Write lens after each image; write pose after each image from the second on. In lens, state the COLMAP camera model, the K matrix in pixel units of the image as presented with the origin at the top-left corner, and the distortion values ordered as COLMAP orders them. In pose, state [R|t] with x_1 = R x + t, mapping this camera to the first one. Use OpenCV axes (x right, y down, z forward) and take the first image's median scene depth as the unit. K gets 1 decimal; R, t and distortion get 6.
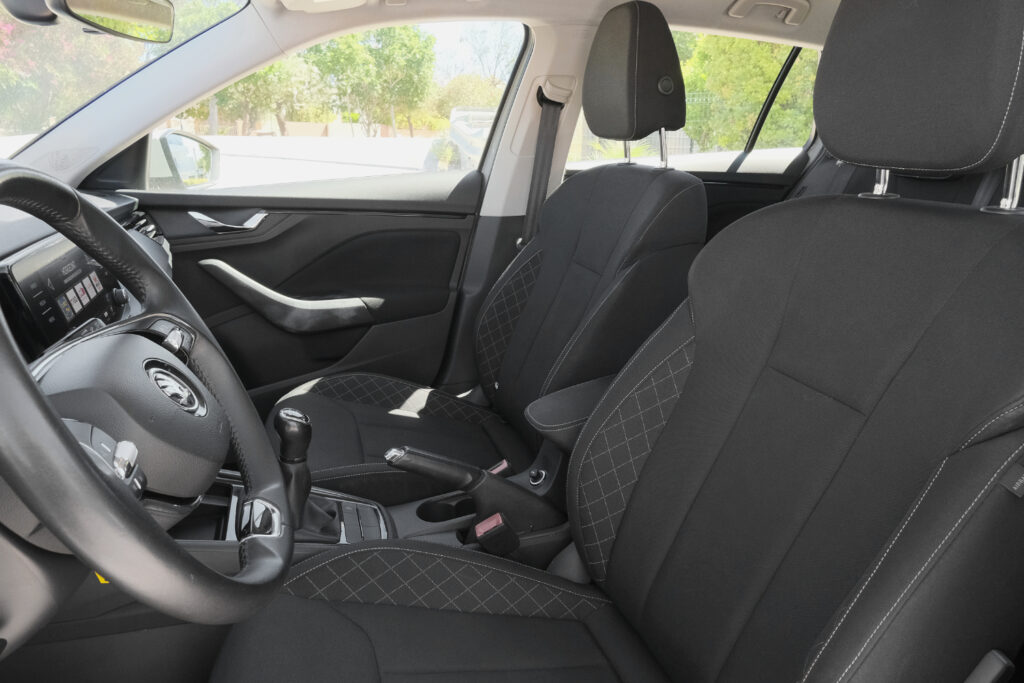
lens RADIAL K [[645.4, 0, 512.5], [0, 645.4, 334.5], [0, 0, 1]] dist [-0.003624, -0.001221]
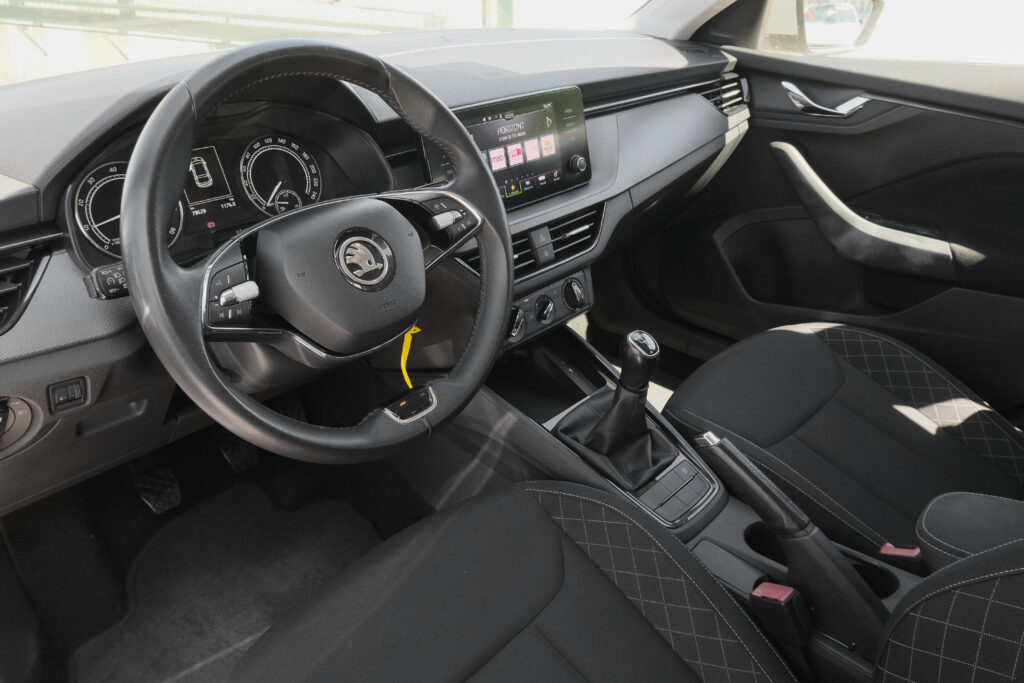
lens RADIAL K [[762.0, 0, 512.0], [0, 762.0, 341.5], [0, 0, 1]] dist [0.013401, -0.000083]
pose [[0.468472, 0.416781, -0.778992, 0.242461], [-0.275534, 0.906679, 0.319395, -0.098738], [0.839413, 0.065011, 0.539591, 0.174826]]
